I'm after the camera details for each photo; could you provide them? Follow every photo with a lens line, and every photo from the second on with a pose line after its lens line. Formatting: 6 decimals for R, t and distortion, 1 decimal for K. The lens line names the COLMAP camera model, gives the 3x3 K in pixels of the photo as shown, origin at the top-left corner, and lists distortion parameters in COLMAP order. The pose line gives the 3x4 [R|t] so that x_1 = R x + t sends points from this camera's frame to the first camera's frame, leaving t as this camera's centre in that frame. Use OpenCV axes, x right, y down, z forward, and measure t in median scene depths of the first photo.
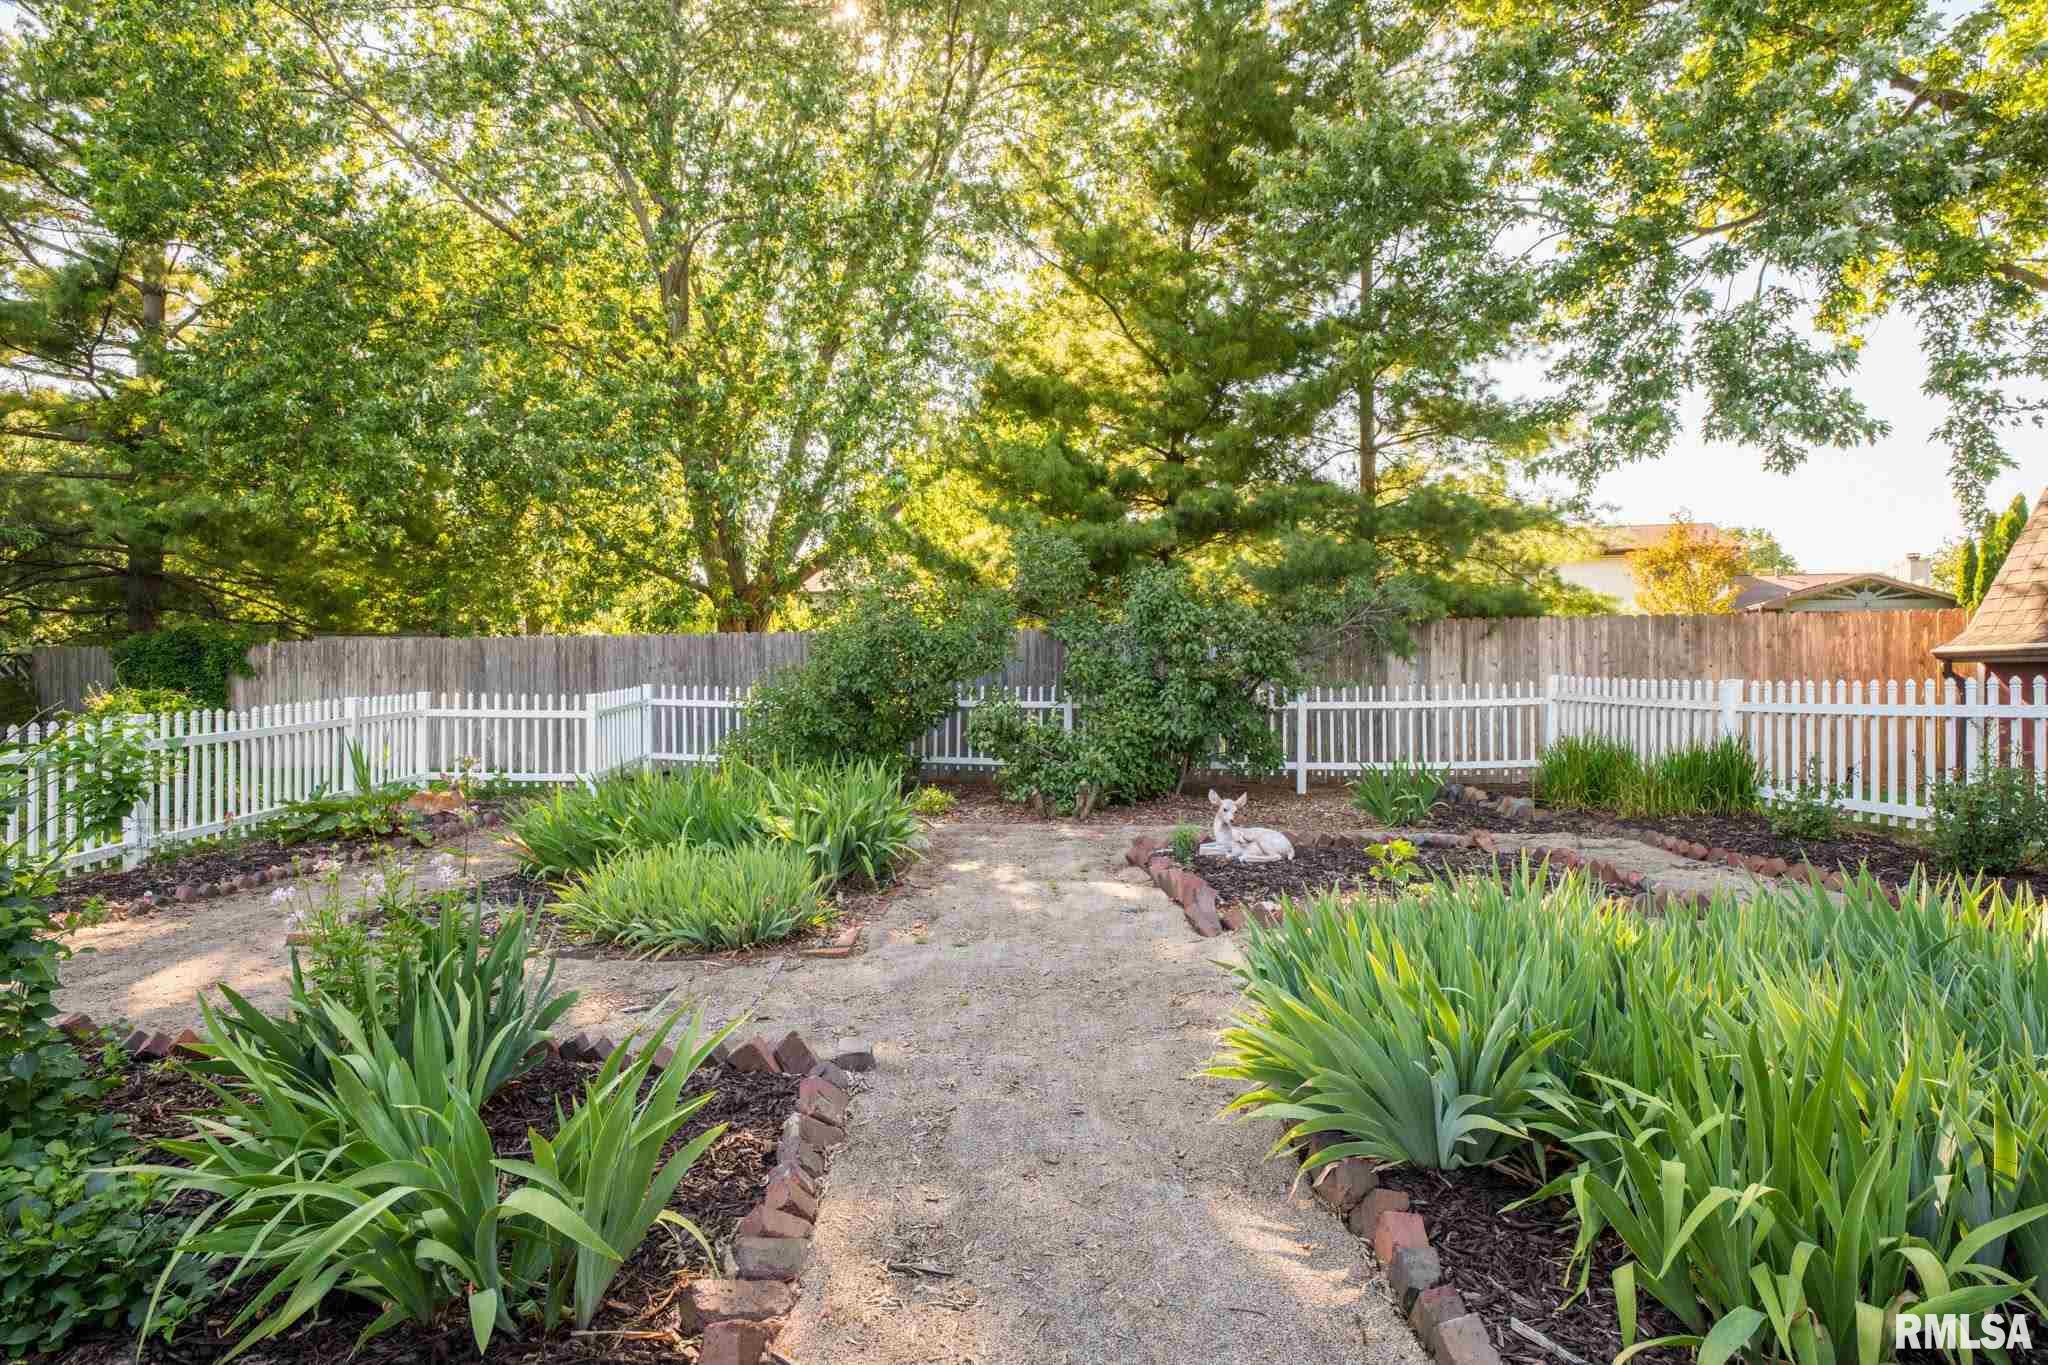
lens RADIAL K [[985.0, 0, 1024.0], [0, 985.0, 682.5], [0, 0, 1]] dist [-0.027533, -0.000035]
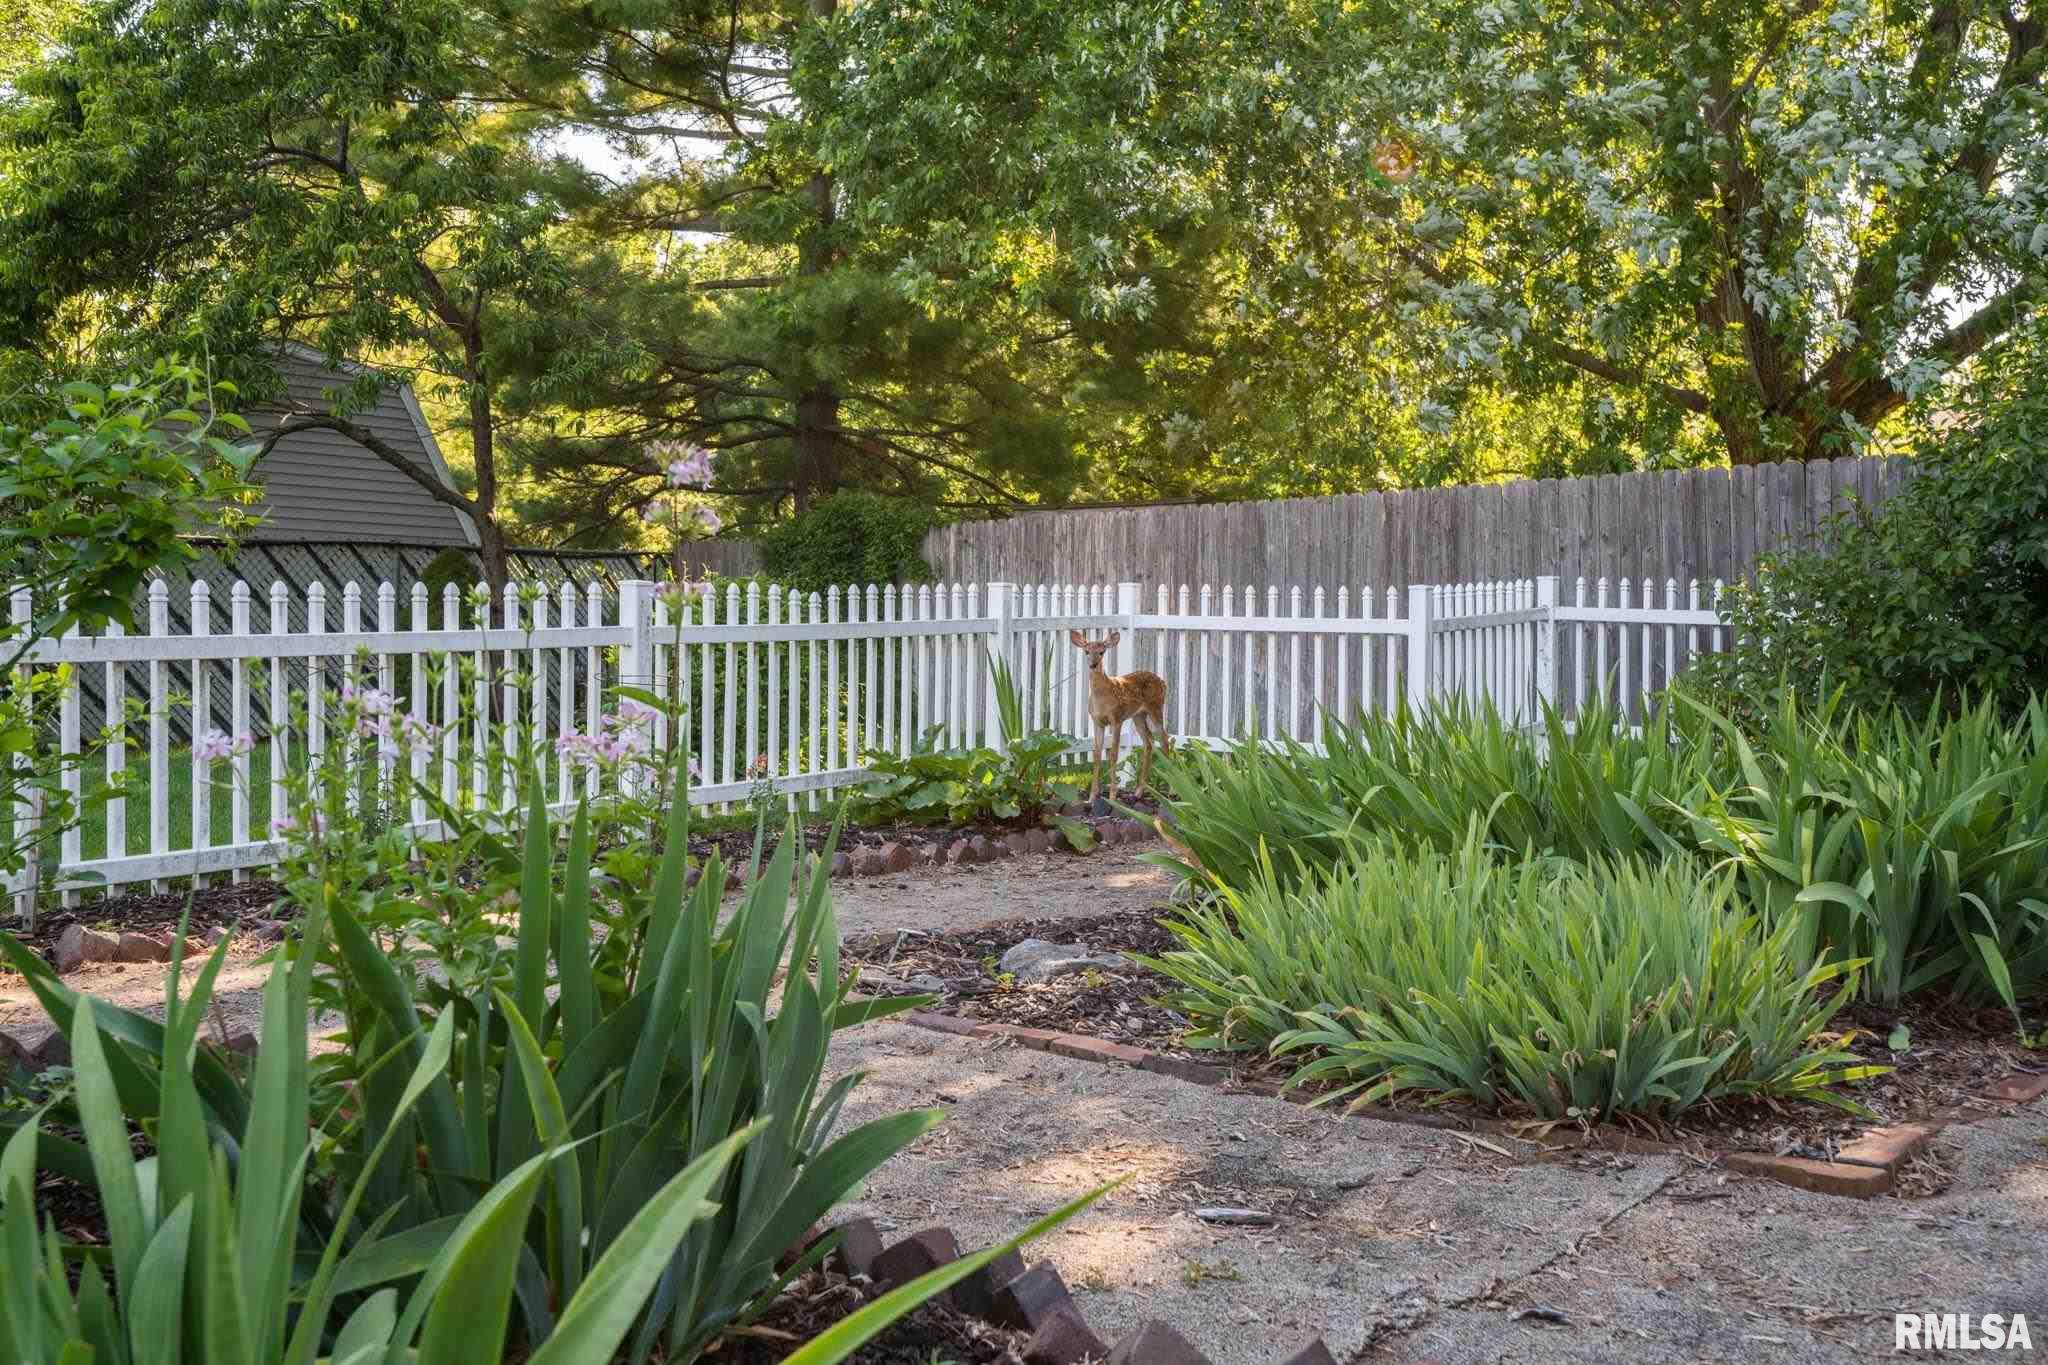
lens RADIAL K [[1932.6, 0, 1024.0], [0, 1932.6, 682.5], [0, 0, 1]] dist [0.044886, -0.003867]
pose [[0.786464, 0.021834, -0.617250, -0.000492], [-0.006008, 0.999598, 0.027704, 0.042066], [0.617607, -0.018080, 0.786279, 0.144254]]
